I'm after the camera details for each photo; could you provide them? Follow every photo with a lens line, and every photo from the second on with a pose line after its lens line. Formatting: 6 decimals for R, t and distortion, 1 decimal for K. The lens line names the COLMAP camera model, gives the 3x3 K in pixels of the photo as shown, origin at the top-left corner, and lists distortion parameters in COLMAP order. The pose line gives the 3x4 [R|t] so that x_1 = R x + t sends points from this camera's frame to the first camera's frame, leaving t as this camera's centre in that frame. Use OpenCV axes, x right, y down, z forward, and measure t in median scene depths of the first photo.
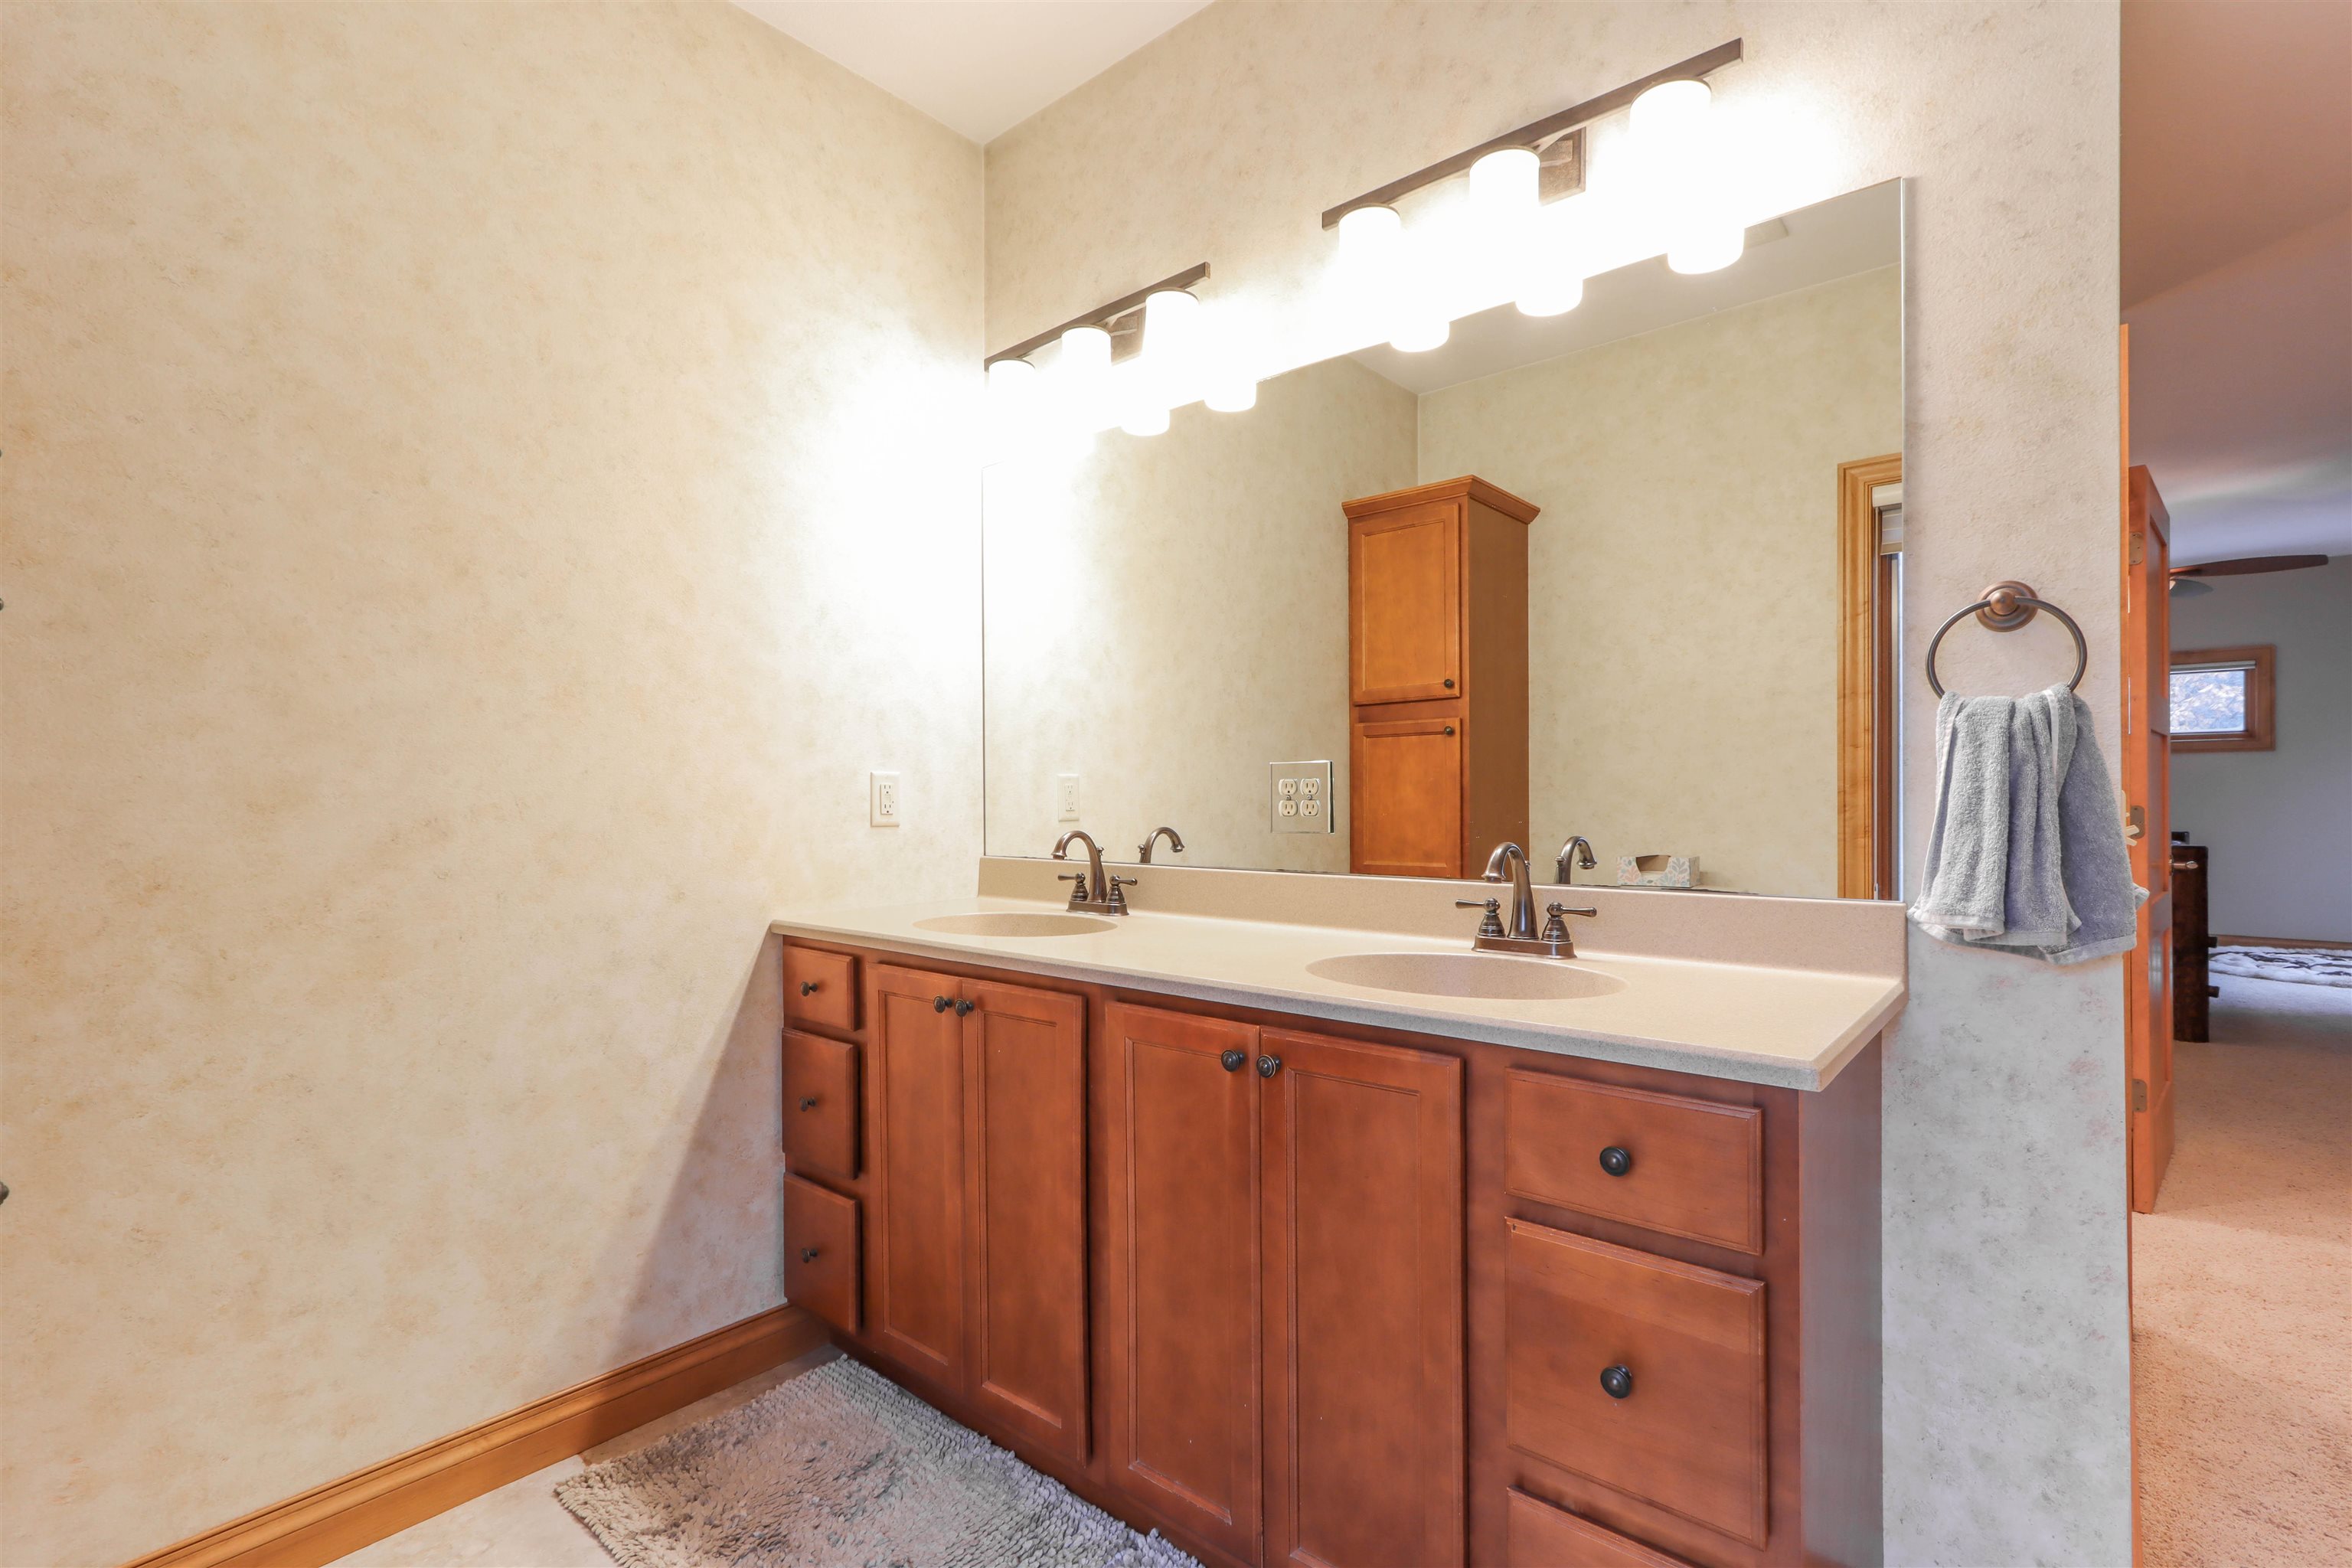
lens RADIAL K [[1086.3, 0, 1163.9], [0, 1086.3, 800.6], [0, 0, 1]] dist [-0.001461, 0.004921]
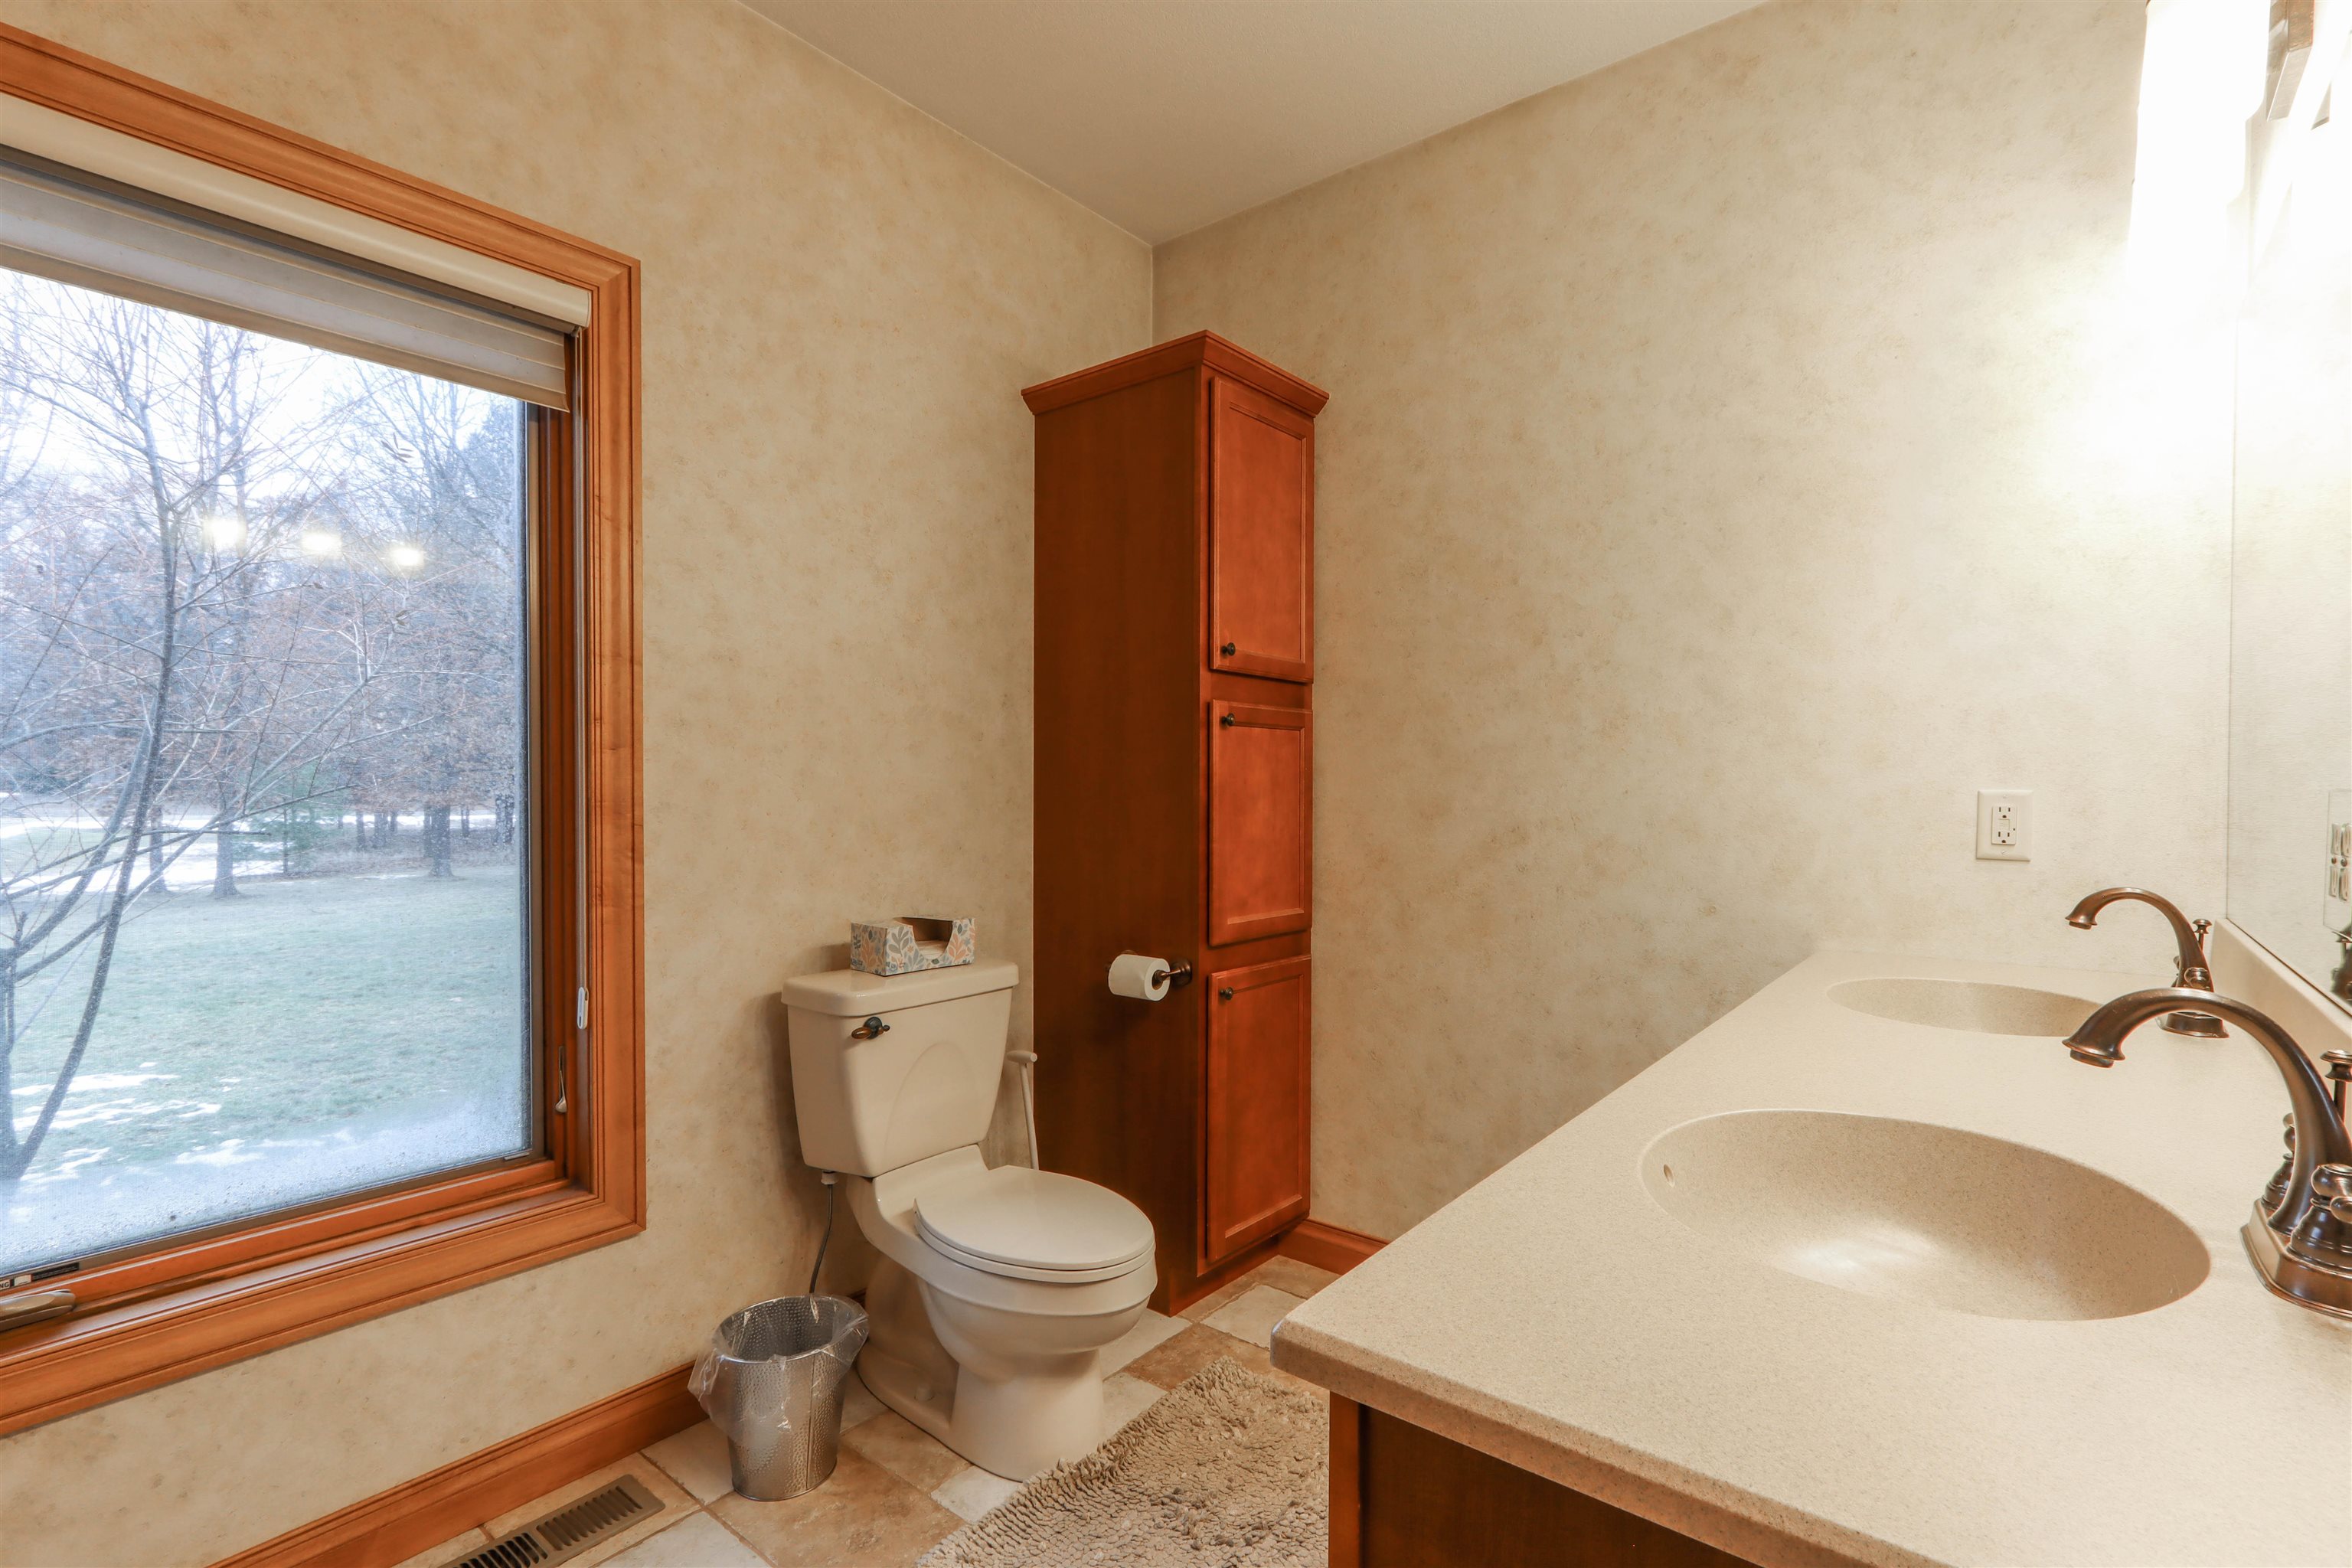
lens RADIAL K [[1086.3, 0, 1164.2], [0, 1086.3, 802.8], [0, 0, 1]] dist [-0.001461, 0.004921]
pose [[0.036961, 0.022513, -0.999063, 0.667464], [-0.008391, 0.999718, 0.022217, -0.039655], [0.999281, 0.007562, 0.037139, 0.496316]]
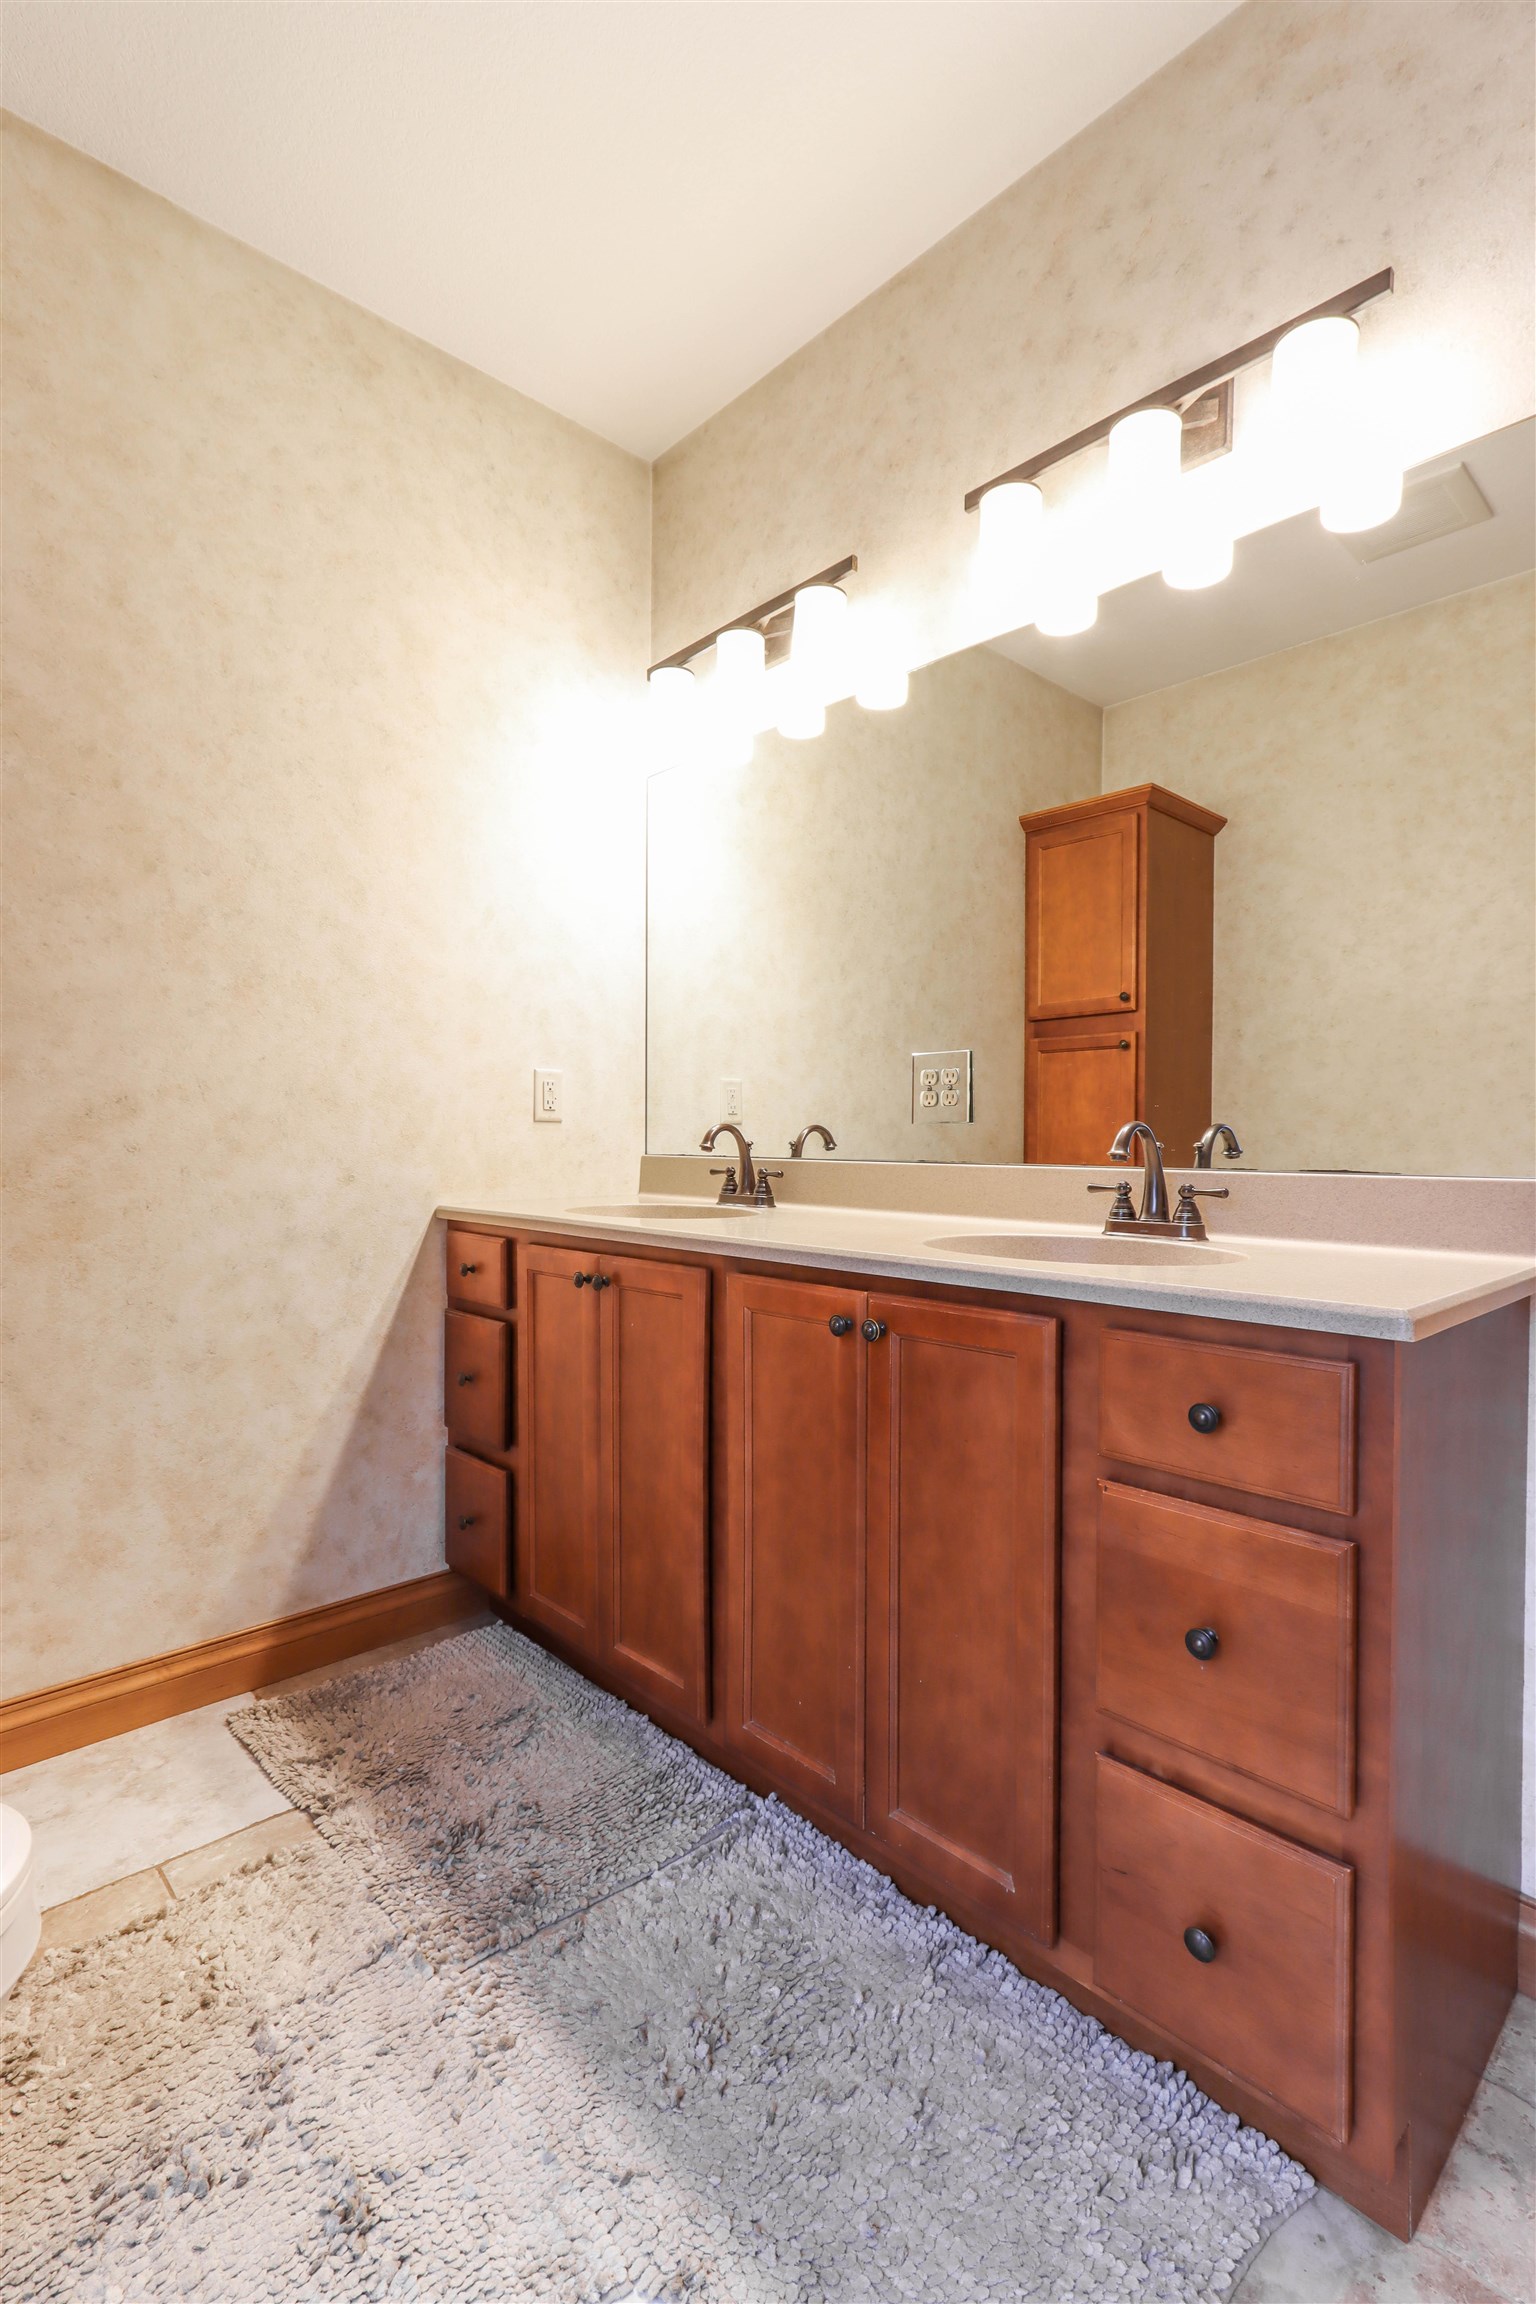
lens RADIAL K [[1064.1, 0, 761.8], [0, 1064.1, 1151.1], [0, 0, 1]] dist [-0.001461, 0.004921]
pose [[0.994483, 0.011703, -0.104242, 0.072424], [-0.010842, 0.999902, 0.008827, 0.054480], [0.104335, -0.007648, 0.994513, 0.008318]]
